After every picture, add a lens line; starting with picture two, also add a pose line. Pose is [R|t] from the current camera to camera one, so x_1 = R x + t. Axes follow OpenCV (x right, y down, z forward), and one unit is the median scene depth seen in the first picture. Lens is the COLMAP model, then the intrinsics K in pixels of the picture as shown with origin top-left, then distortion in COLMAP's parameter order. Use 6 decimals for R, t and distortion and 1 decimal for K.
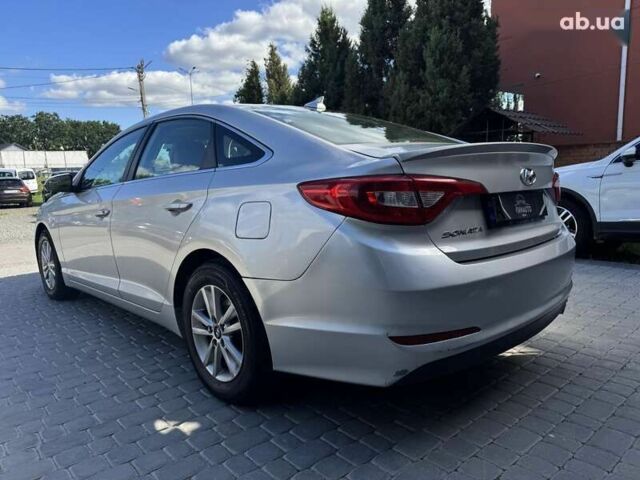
lens RADIAL K [[468.3, 0, 320.0], [0, 468.3, 240.0], [0, 0, 1]] dist [-0.004826, -0.000392]
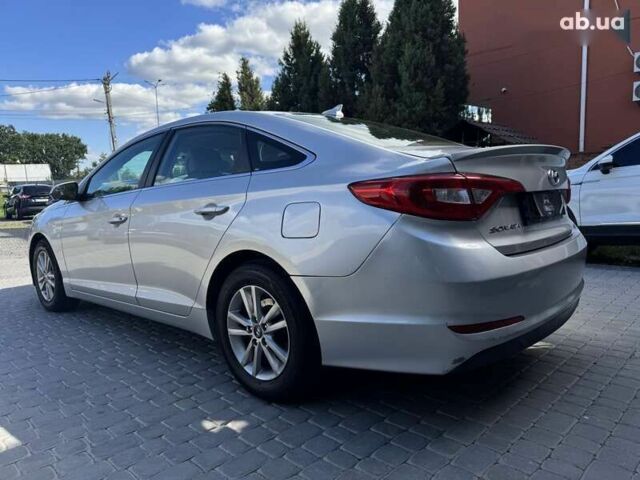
lens RADIAL K [[467.5, 0, 320.0], [0, 467.5, 240.0], [0, 0, 1]] dist [0.003539, -0.008002]
pose [[0.997471, -0.014143, 0.069655, -0.140730], [0.015991, 0.999533, -0.026040, 0.023570], [-0.069254, 0.027088, 0.997231, -0.028377]]
